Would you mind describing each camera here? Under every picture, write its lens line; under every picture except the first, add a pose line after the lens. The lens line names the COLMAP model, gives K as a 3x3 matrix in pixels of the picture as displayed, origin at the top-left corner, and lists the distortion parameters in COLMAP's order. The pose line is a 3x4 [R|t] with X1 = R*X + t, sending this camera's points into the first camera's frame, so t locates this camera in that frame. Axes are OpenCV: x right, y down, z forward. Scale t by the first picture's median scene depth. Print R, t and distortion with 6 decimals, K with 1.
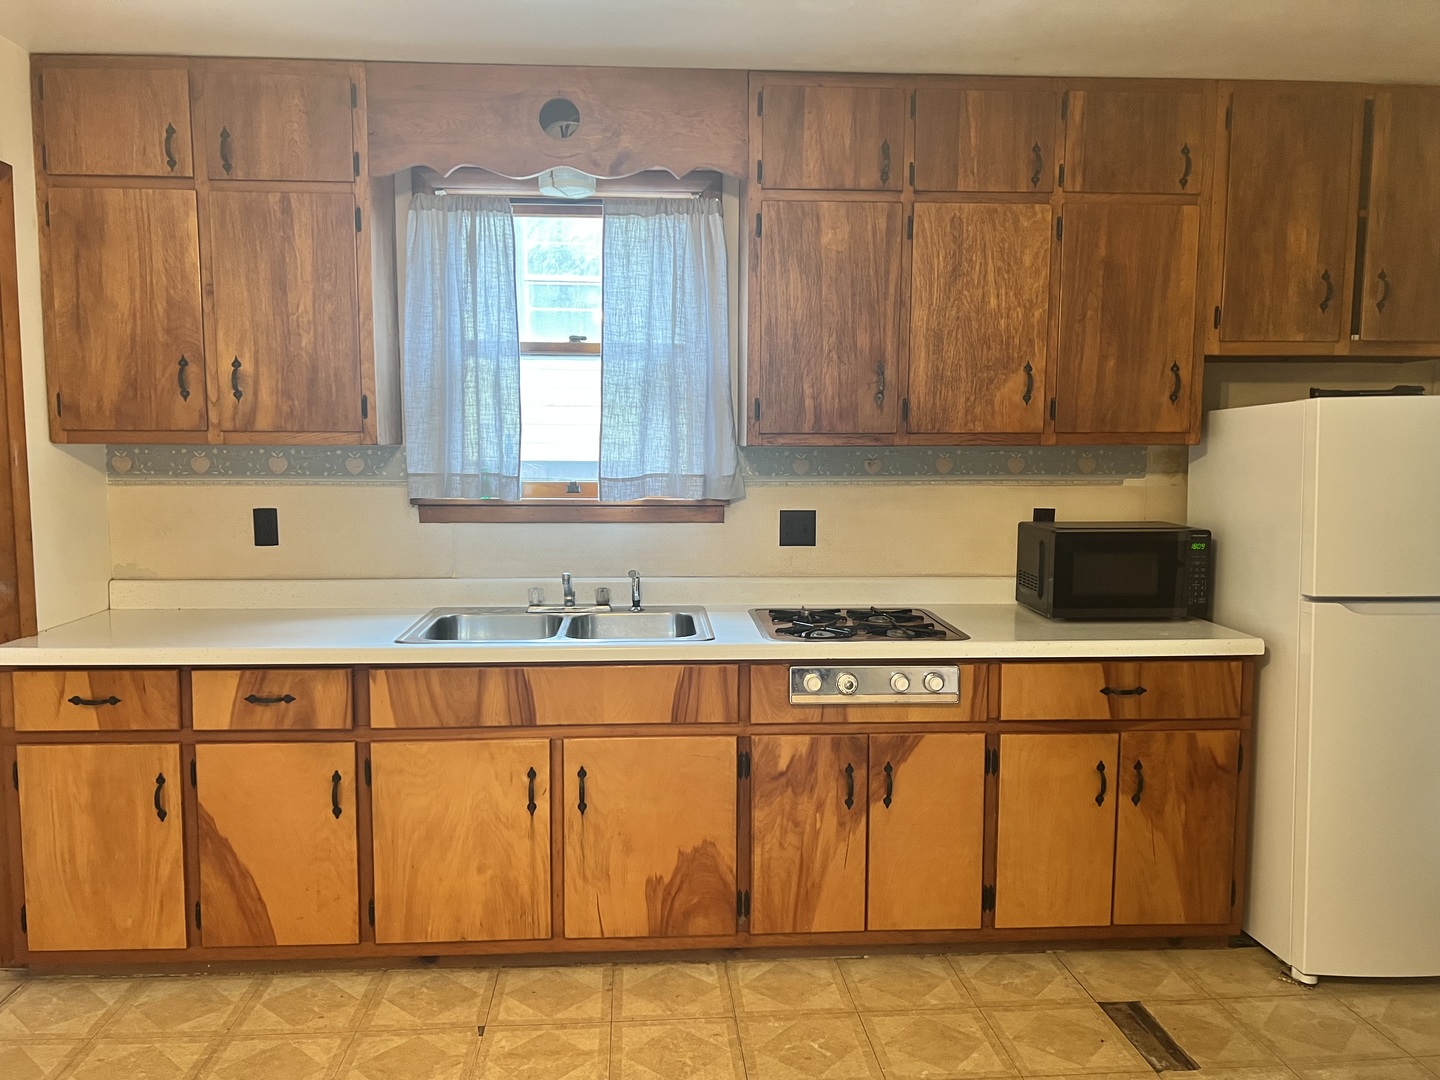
lens RADIAL K [[1080.0, 0, 721.8], [0, 1080.0, 551.0], [0, 0, 1]] dist [0.038889, -0.068655]
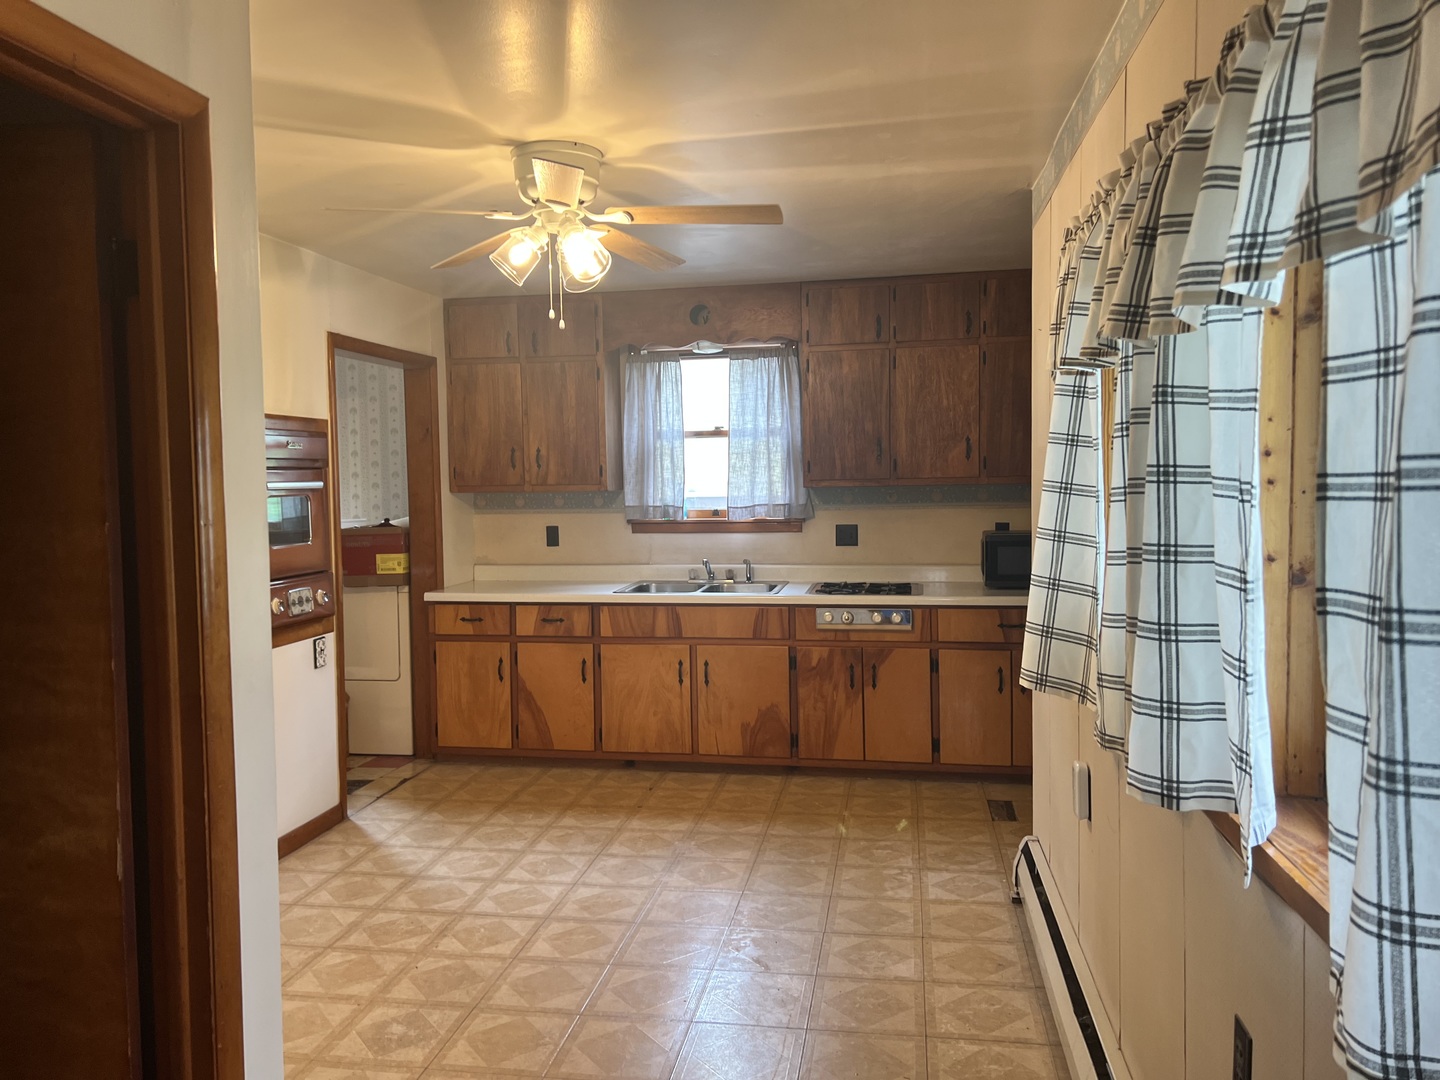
lens RADIAL K [[1104.7, 0, 717.1], [0, 1104.7, 541.9], [0, 0, 1]] dist [0.059275, -0.073856]
pose [[0.967839, -0.004583, -0.251530, 0.360396], [-0.005017, 0.999284, -0.037512, 0.063801], [0.251522, 0.037568, 0.967122, -0.830798]]
